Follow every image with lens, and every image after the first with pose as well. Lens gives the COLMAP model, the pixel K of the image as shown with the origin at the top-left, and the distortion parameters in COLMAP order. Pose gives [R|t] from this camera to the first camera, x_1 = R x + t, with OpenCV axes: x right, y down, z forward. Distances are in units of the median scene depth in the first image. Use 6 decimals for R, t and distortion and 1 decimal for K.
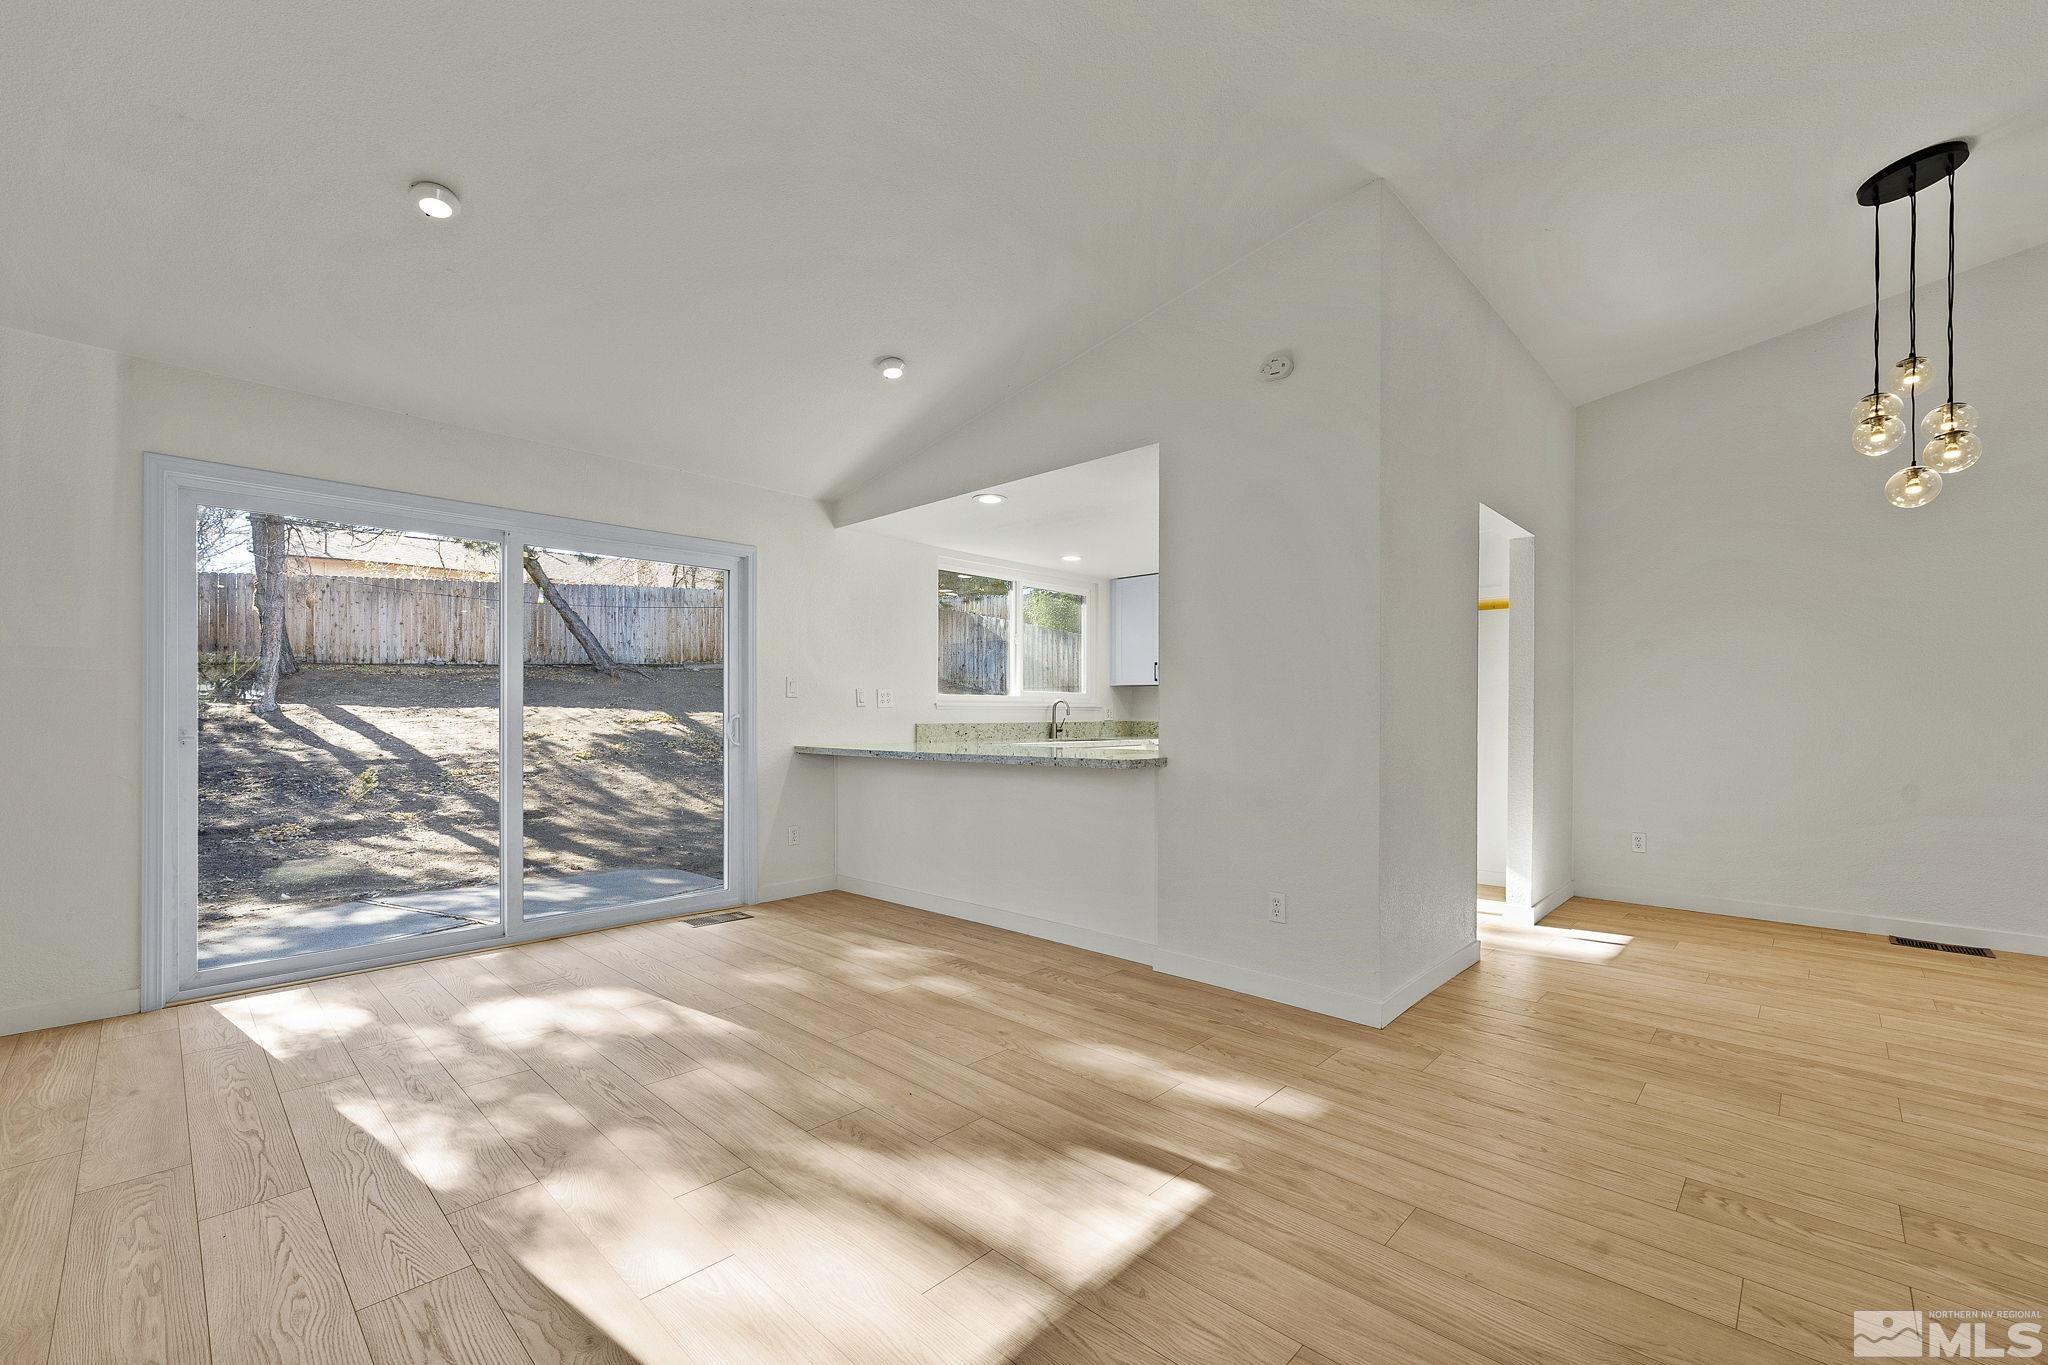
lens RADIAL K [[847.2, 0, 1021.7], [0, 847.2, 693.6], [0, 0, 1]] dist [-0.010730, 0.002479]
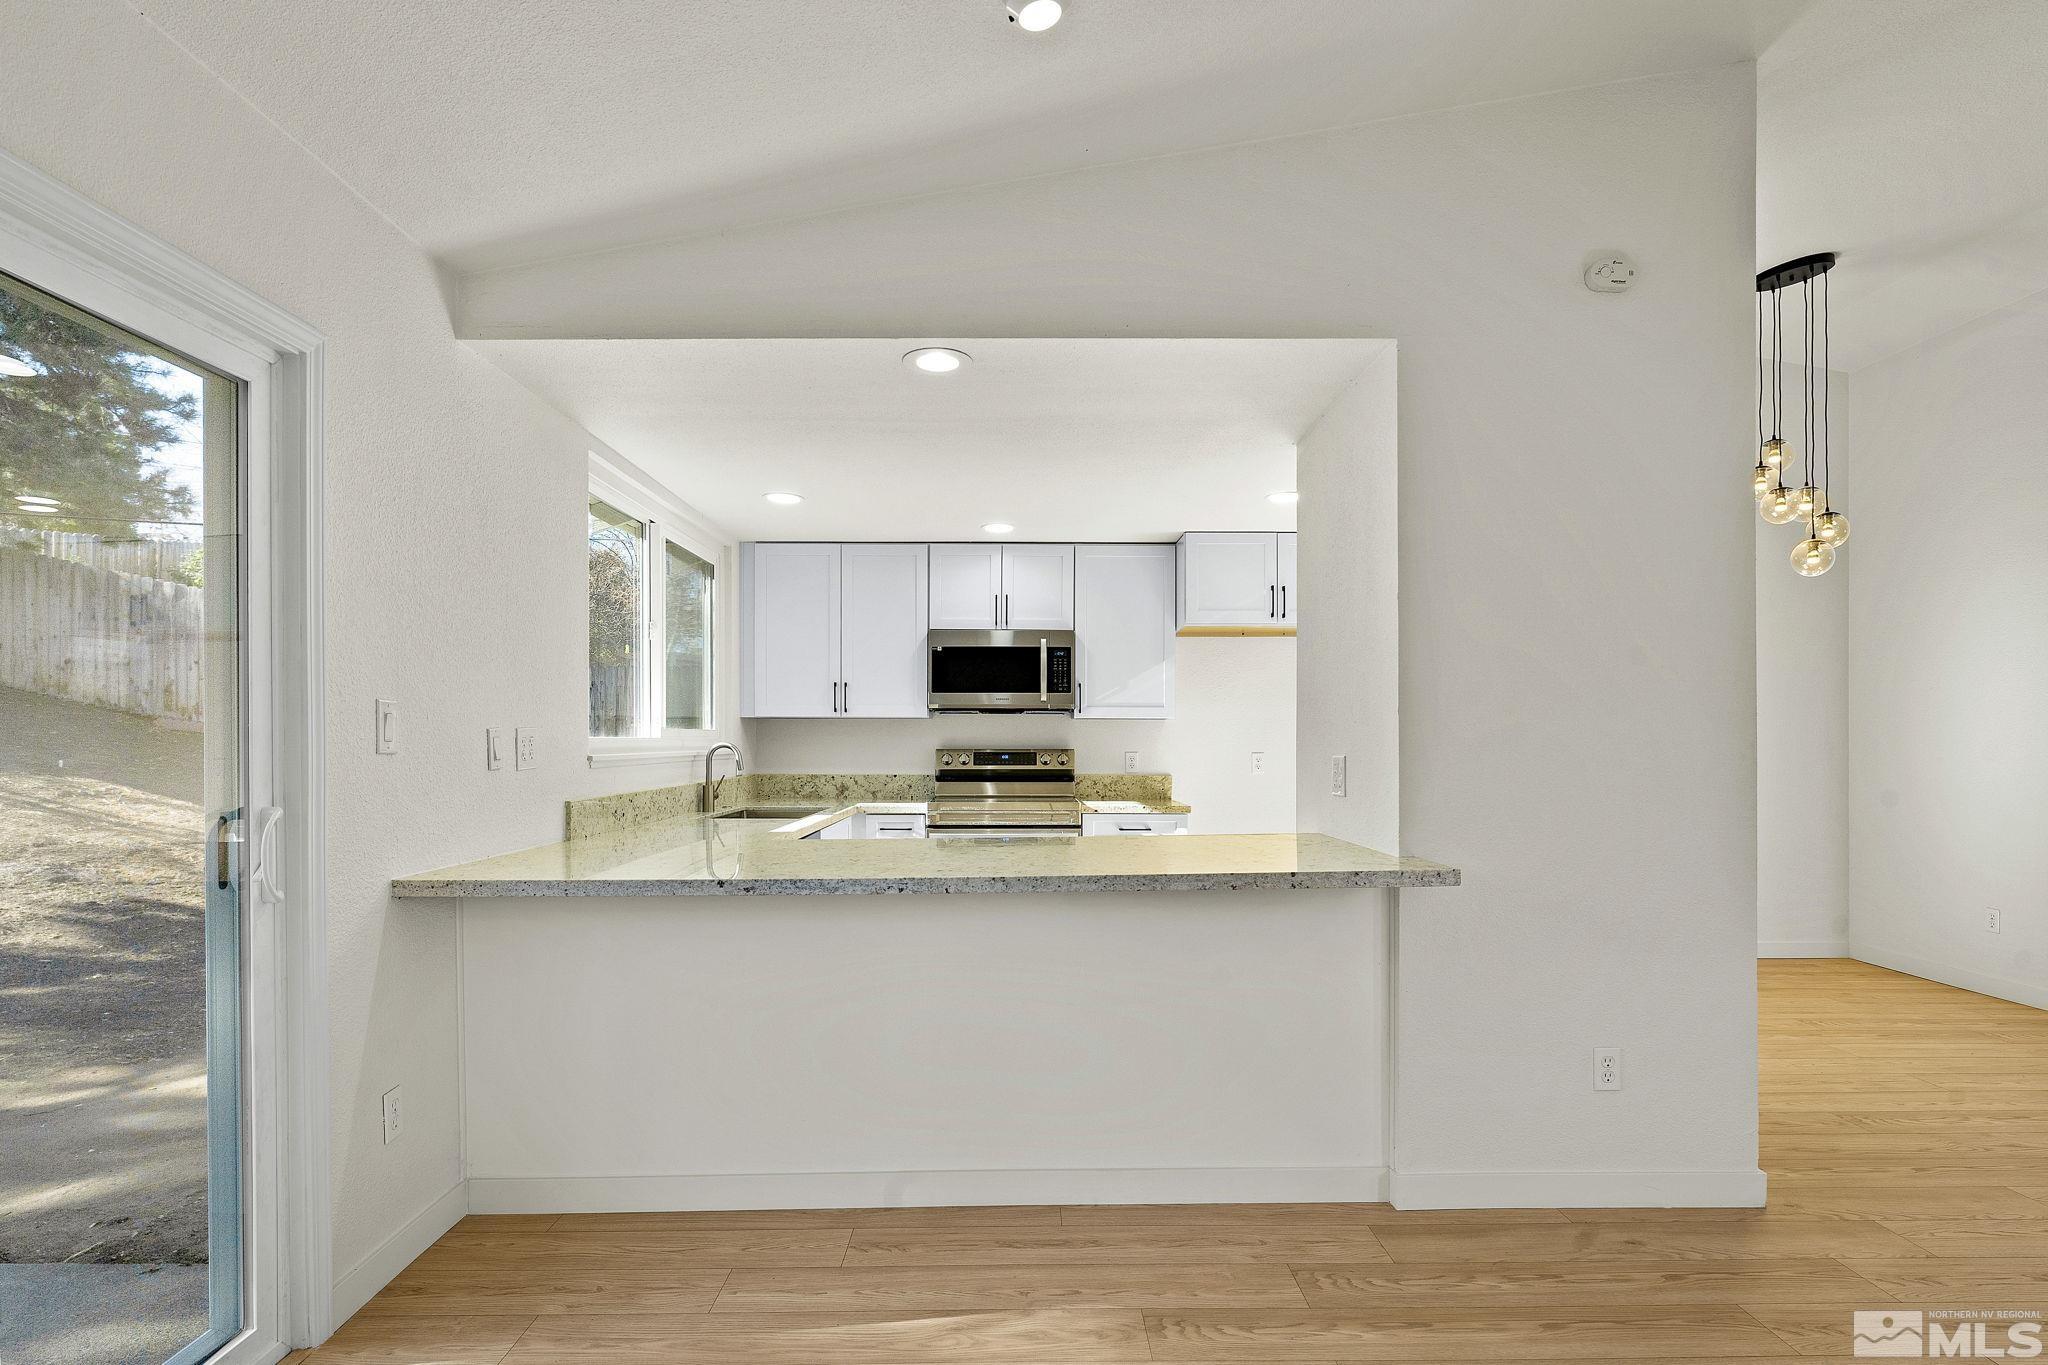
lens RADIAL K [[1047.8, 0, 1045.8], [0, 1047.8, 723.7], [0, 0, 1]] dist [-0.010597, 0.000488]
pose [[0.717553, 0.006623, 0.696472, -0.371078], [-0.011303, 0.999934, 0.002136, -0.012377], [-0.696412, -0.009405, 0.717581, 0.438676]]
